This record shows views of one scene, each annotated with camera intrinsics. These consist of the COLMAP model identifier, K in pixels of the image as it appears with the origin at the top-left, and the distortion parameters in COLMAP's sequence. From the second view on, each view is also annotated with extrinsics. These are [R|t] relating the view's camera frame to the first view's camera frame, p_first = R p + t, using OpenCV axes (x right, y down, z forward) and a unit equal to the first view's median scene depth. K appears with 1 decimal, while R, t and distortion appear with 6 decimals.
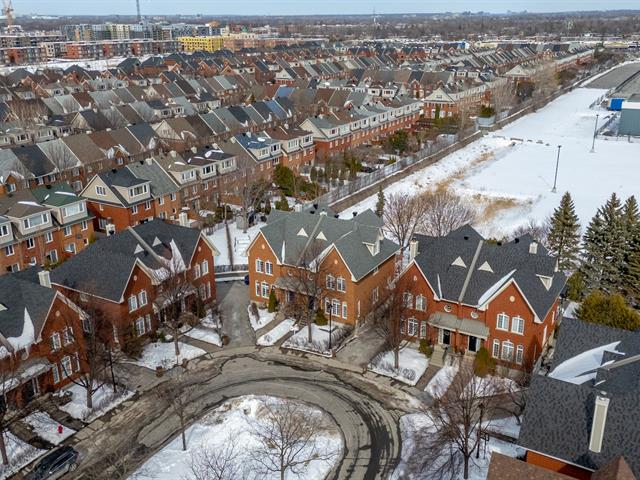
lens RADIAL K [[622.2, 0, 322.2], [0, 622.2, 241.4], [0, 0, 1]] dist [0.047921, 0.000000]
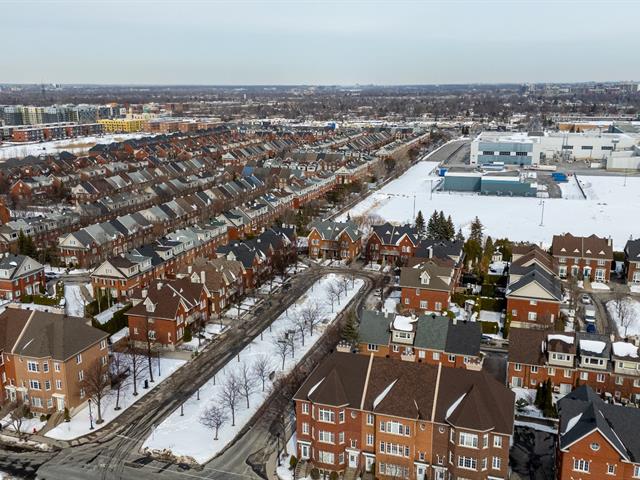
lens RADIAL K [[622.2, 0, 320.0], [0, 622.2, 241.5], [0, 0, 1]] dist [0.047921, 0.000000]
pose [[0.976671, -0.047455, 0.209431, -0.325933], [0.068054, 0.993406, -0.092271, 0.147150], [-0.203672, 0.104371, 0.973460, -0.824142]]
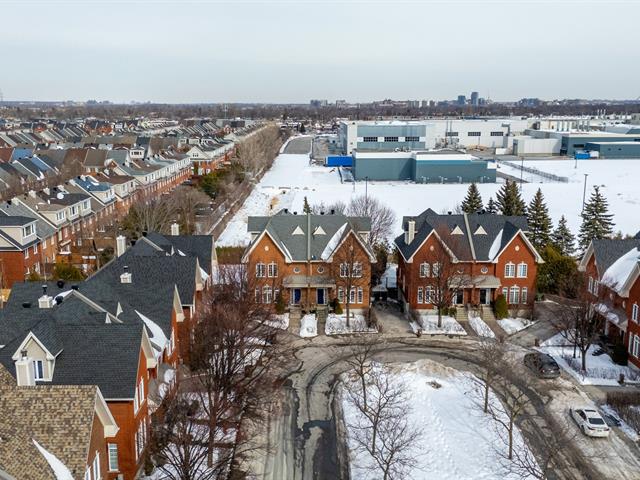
lens RADIAL K [[658.9, 0, 317.3], [0, 658.9, 240.7], [0, 0, 1]] dist [0.040818, 0.000000]
pose [[0.855683, -0.096324, 0.508457, -0.279476], [0.168868, 0.980715, -0.098397, 0.057139], [-0.489173, 0.170059, 0.855447, 0.037029]]
